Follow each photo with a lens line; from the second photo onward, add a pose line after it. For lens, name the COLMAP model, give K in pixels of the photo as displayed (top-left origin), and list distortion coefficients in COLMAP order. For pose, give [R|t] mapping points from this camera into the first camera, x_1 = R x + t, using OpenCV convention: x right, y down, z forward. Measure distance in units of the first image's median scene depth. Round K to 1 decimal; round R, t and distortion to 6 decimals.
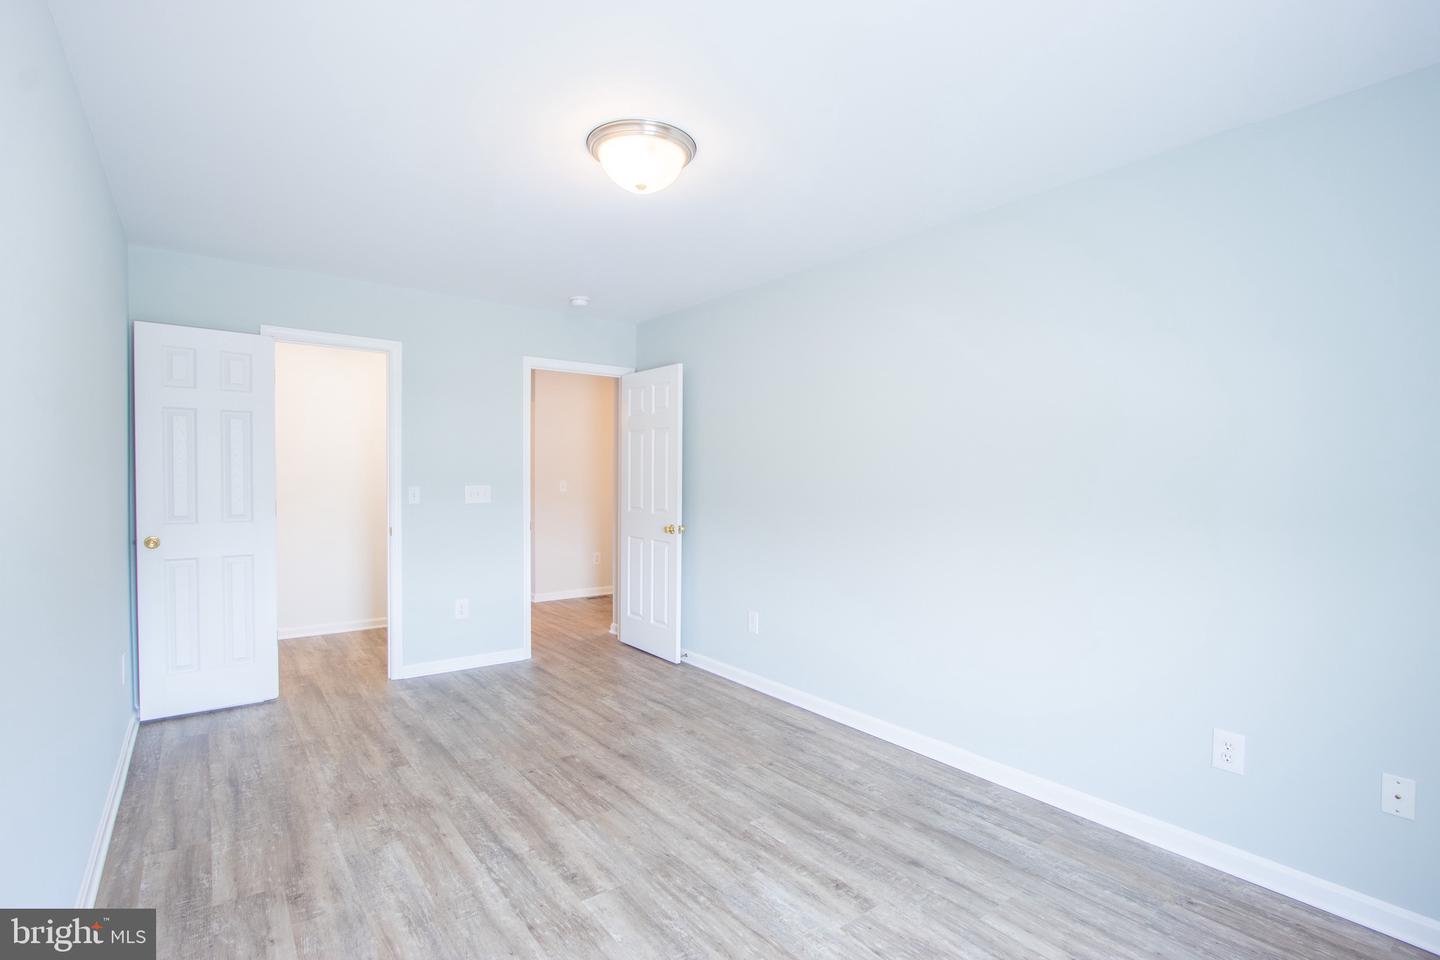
lens RADIAL K [[670.4, 0, 719.4], [0, 670.4, 497.7], [0, 0, 1]] dist [-0.015892, 0.000013]
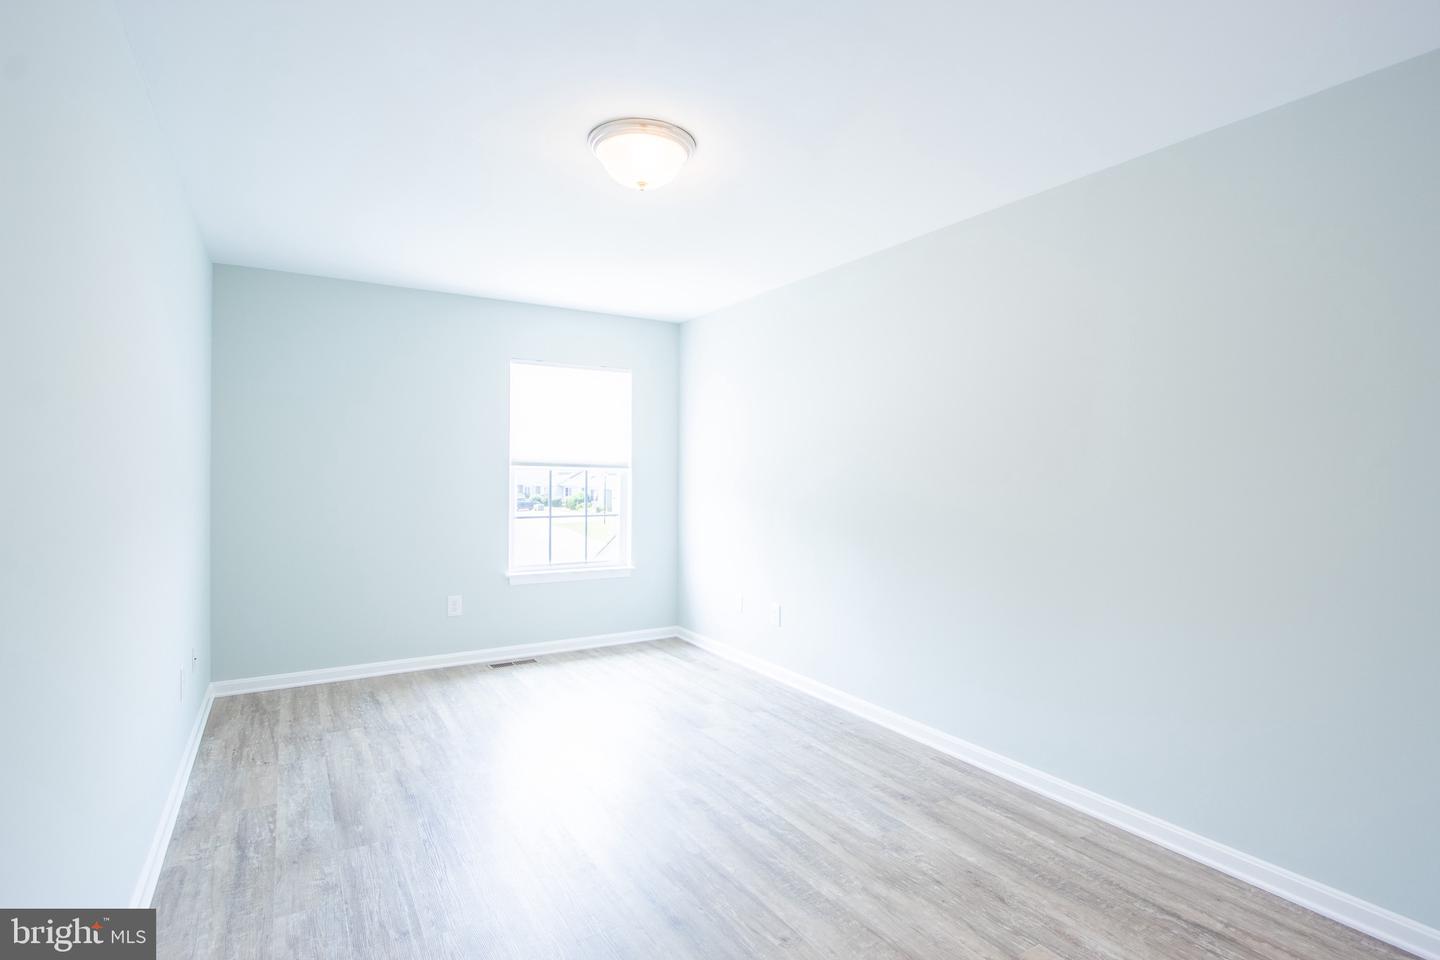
lens RADIAL K [[699.1, 0, 719.7], [0, 699.1, 487.9], [0, 0, 1]] dist [-0.009033, -0.000680]
pose [[-0.994845, -0.019130, 0.099591, -0.277806], [-0.013604, 0.998345, 0.055874, -0.054411], [-0.100495, 0.054232, -0.993458, 1.638839]]
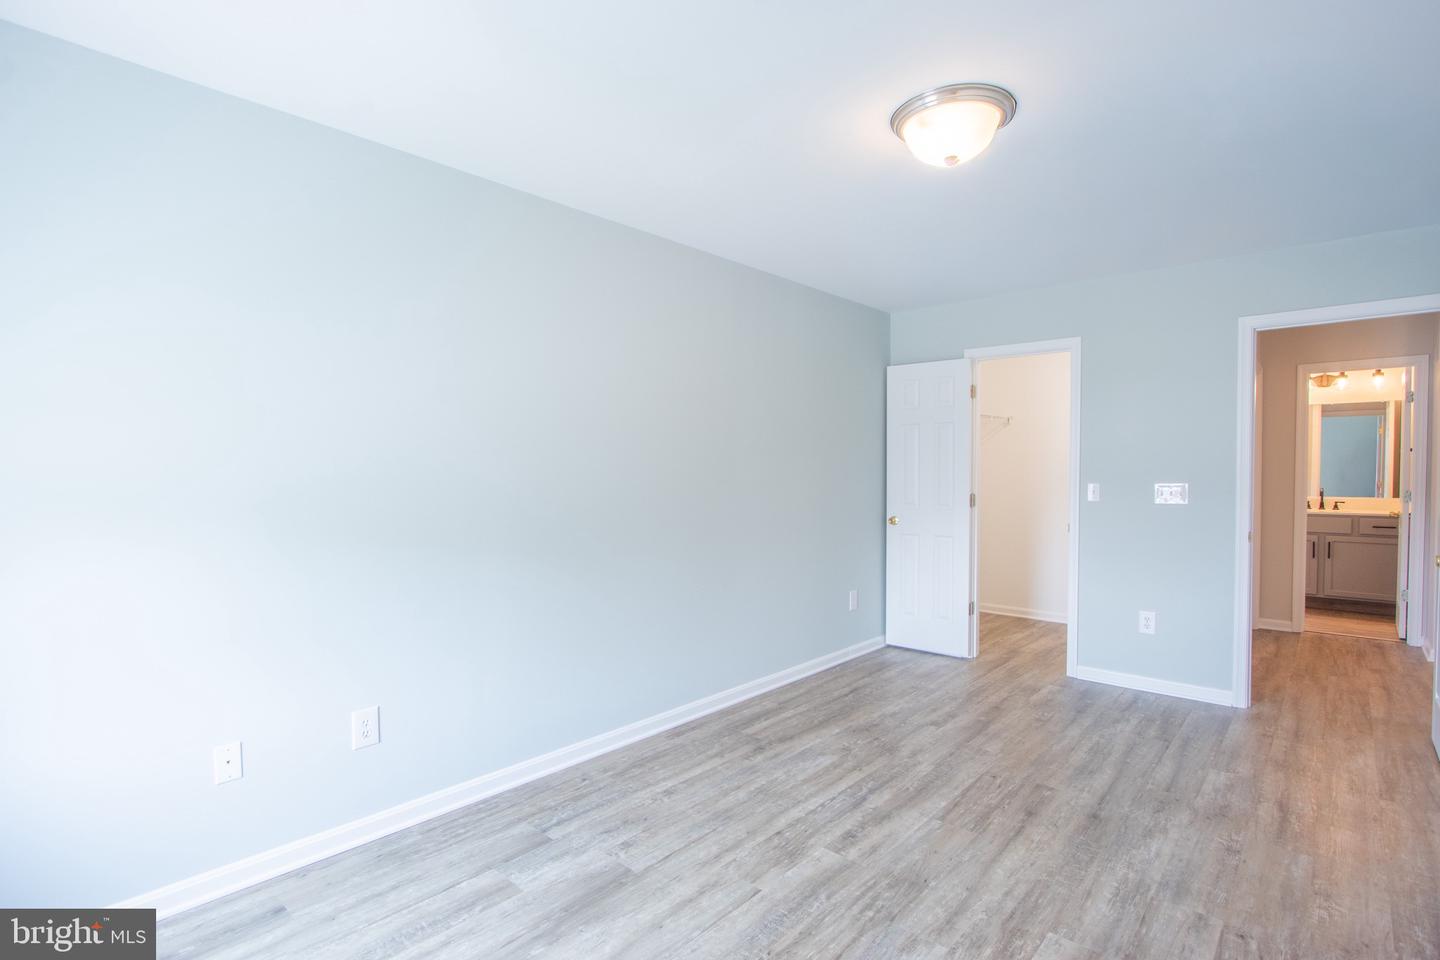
lens RADIAL K [[699.1, 0, 719.7], [0, 699.1, 487.9], [0, 0, 1]] dist [-0.009033, -0.000680]
pose [[0.179303, 0.015642, -0.983670, 0.634218], [-0.028587, 0.999534, 0.010683, -0.007679], [0.983379, 0.026205, 0.179666, 0.416225]]
